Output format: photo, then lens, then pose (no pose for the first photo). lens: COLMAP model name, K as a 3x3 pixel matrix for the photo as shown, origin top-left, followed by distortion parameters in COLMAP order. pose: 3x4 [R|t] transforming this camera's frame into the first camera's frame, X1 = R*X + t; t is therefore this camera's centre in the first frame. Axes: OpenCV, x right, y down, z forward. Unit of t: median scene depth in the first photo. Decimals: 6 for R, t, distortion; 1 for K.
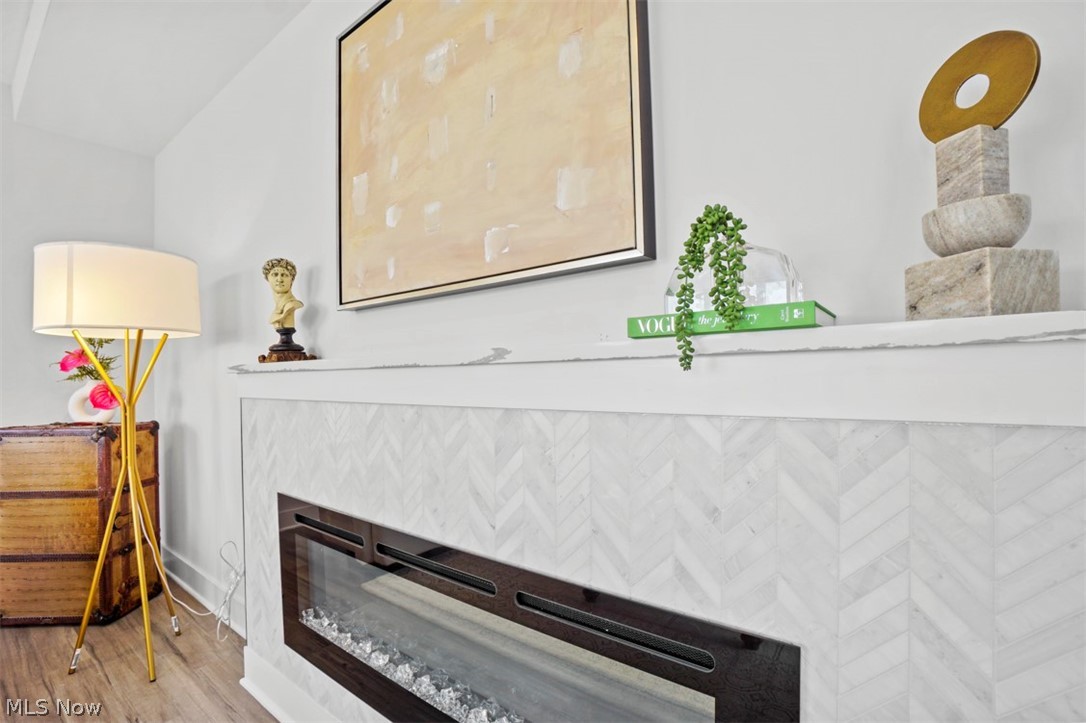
lens RADIAL K [[494.0, 0, 538.6], [0, 494.0, 354.1], [0, 0, 1]] dist [-0.056076, 0.021600]
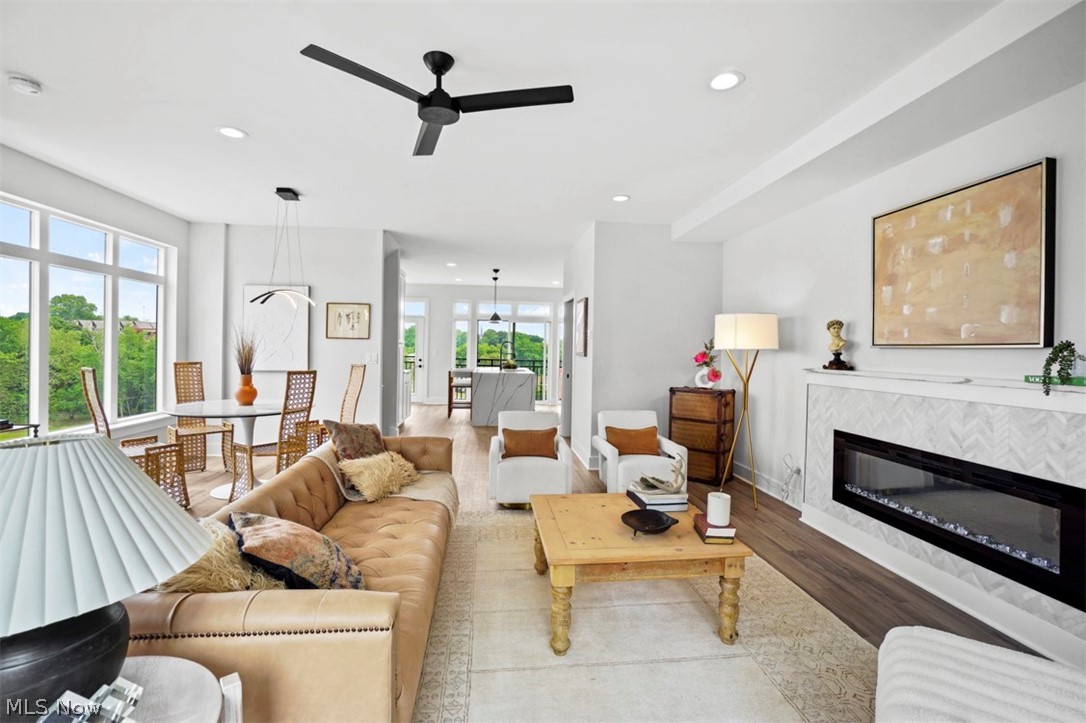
lens RADIAL K [[494.0, 0, 538.6], [0, 494.0, 354.1], [0, 0, 1]] dist [-0.056076, 0.021600]
pose [[0.690029, 0.033649, -0.722999, 0.133136], [0.005422, 0.998650, 0.051653, -0.208807], [0.723761, -0.039562, 0.688915, -1.757534]]
